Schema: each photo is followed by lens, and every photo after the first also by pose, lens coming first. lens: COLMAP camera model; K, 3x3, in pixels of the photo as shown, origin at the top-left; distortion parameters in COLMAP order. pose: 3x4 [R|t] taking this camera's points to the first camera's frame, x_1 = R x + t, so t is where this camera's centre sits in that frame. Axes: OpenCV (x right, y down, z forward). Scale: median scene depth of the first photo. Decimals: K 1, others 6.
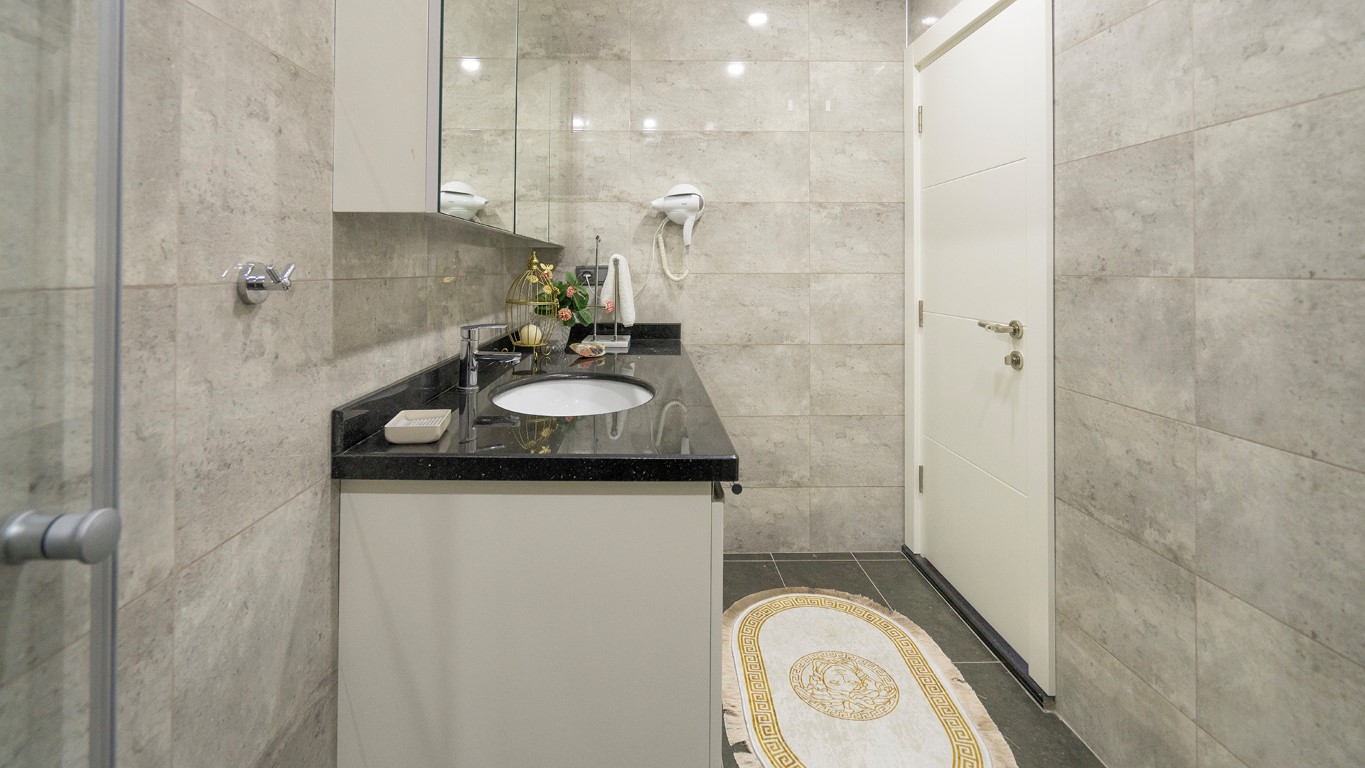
lens RADIAL K [[1929.0, 0, 682.5], [0, 1929.0, 384.0], [0, 0, 1]] dist [0.005162, -0.000883]
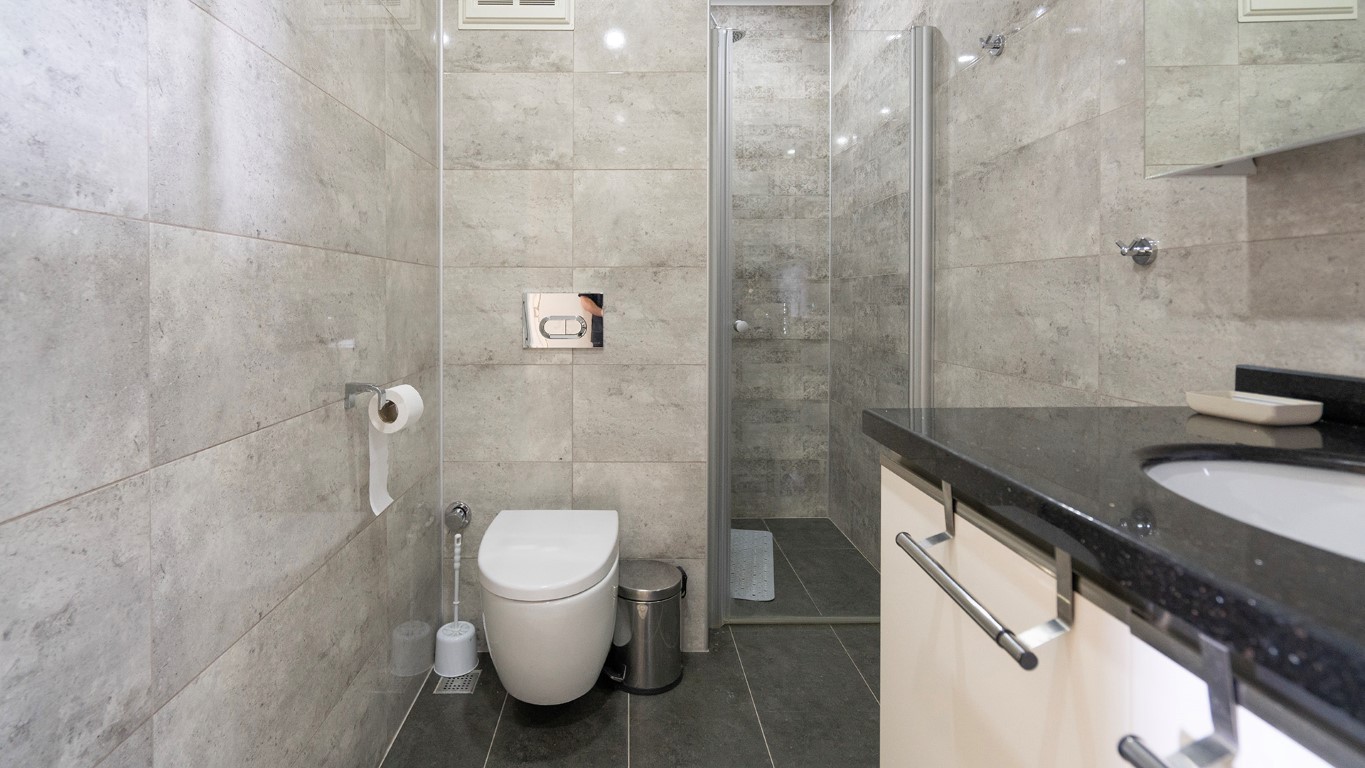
lens RADIAL K [[1929.0, 0, 682.5], [0, 1929.0, 384.0], [0, 0, 1]] dist [0.005162, -0.000883]
pose [[-0.999952, 0.001093, -0.009713, 0.127042], [0.000078, 0.994589, 0.103889, -0.079775], [0.009775, 0.103883, -0.994541, 1.901633]]
